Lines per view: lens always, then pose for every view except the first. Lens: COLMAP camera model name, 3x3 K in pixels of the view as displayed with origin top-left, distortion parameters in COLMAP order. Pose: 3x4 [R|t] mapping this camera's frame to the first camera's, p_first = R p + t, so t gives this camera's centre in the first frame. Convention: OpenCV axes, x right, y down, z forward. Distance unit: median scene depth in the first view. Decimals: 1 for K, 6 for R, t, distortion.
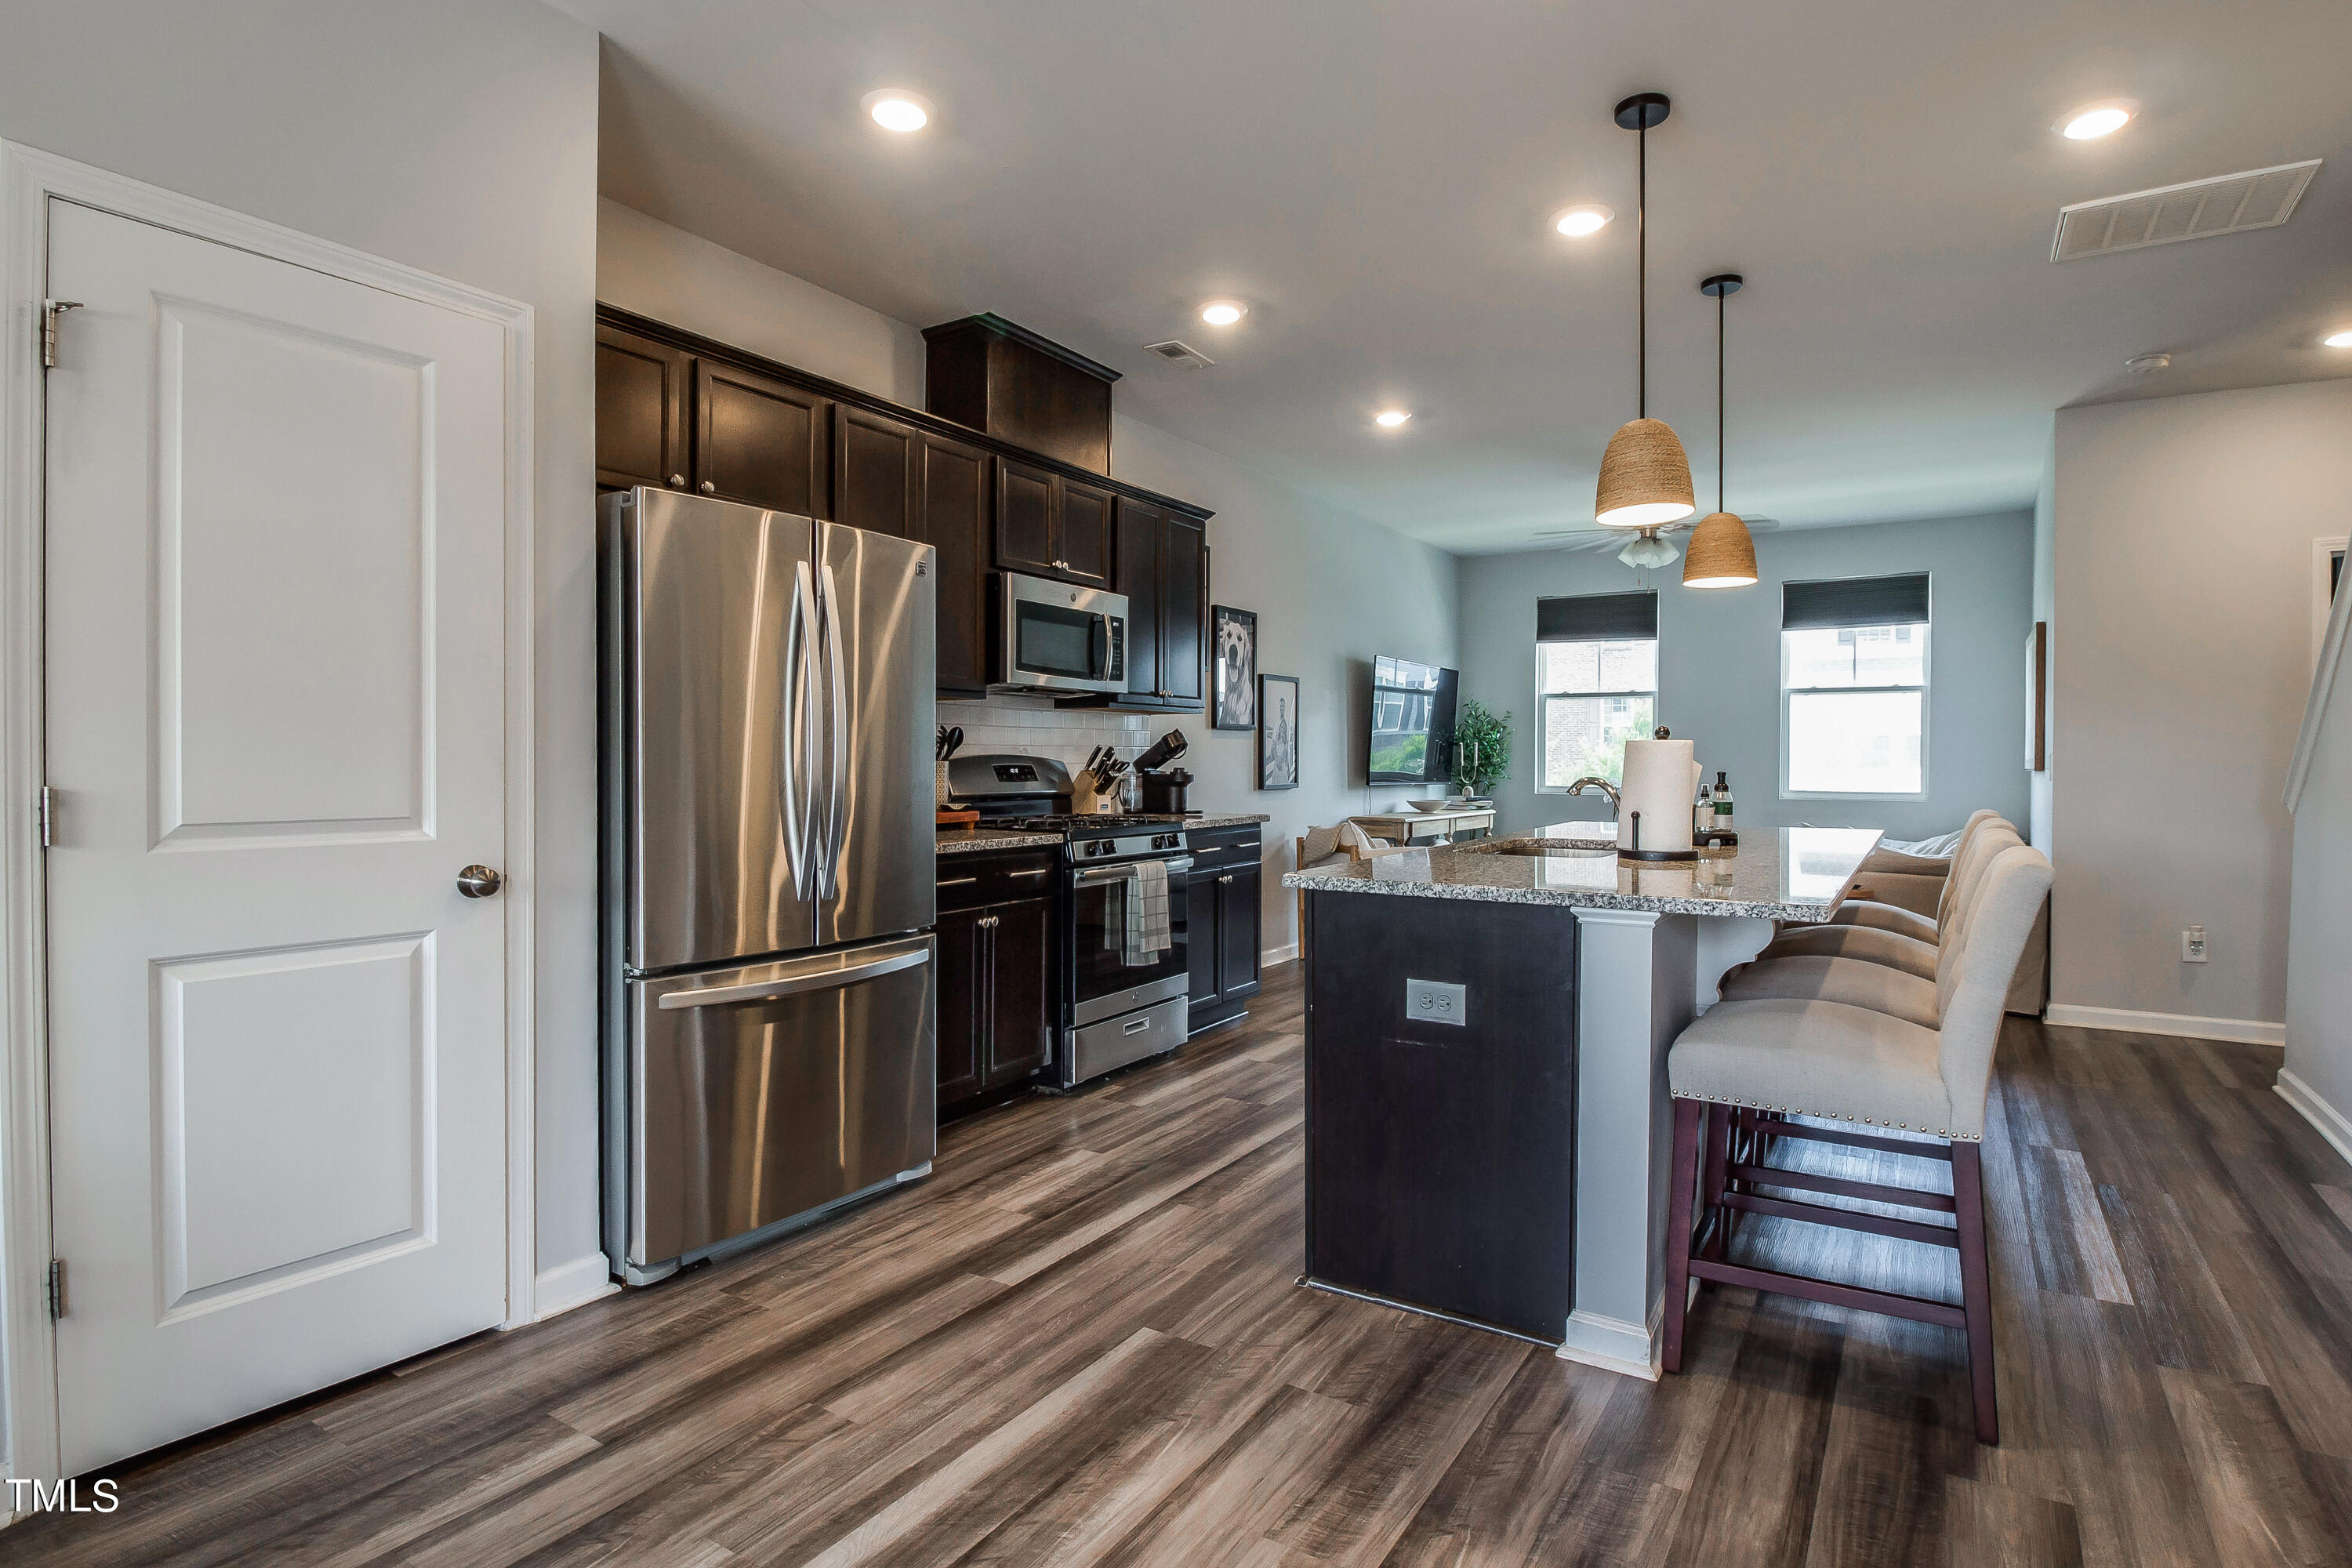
lens RADIAL K [[1233.6, 0, 1183.4], [0, 1233.6, 736.2], [0, 0, 1]] dist [0.000894, -0.000245]
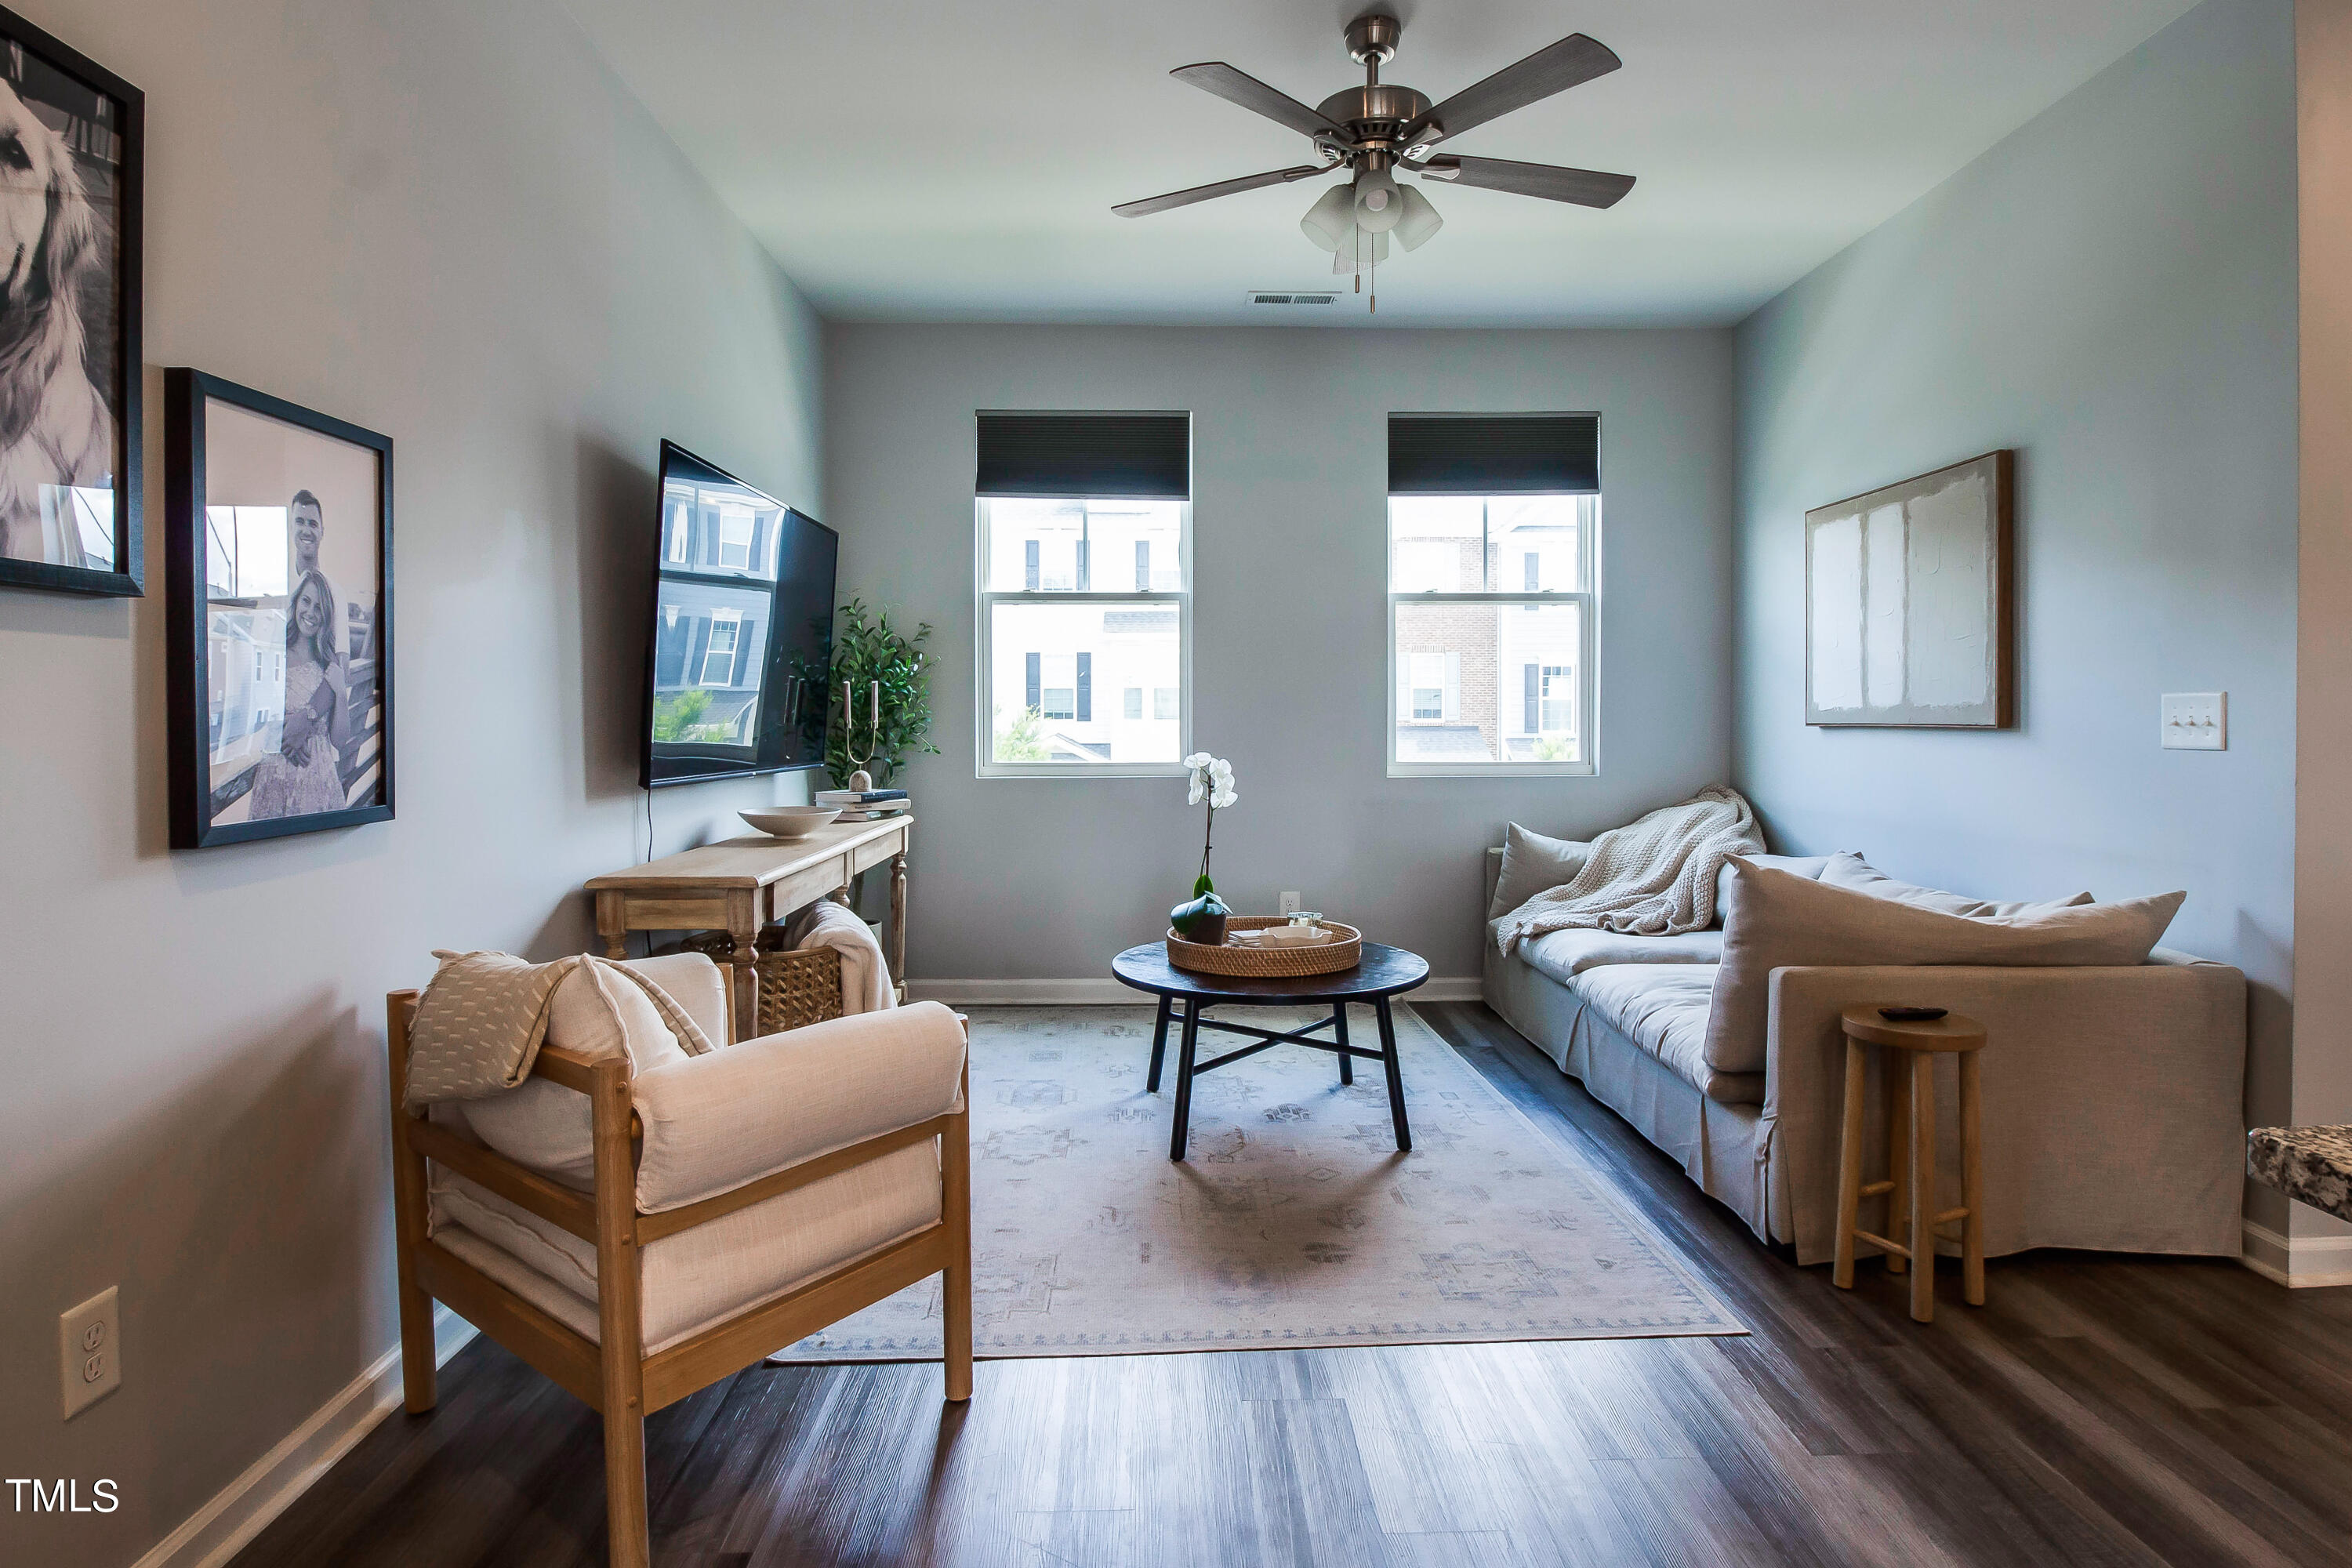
lens RADIAL K [[1258.1, 0, 1225.6], [0, 1258.1, 686.9], [0, 0, 1]] dist [0.000584, -0.000198]
pose [[0.823894, -0.000230, 0.566743, 0.068848], [0.002142, 0.999994, -0.002708, 0.009199], [-0.566739, 0.003445, 0.823890, 0.513104]]
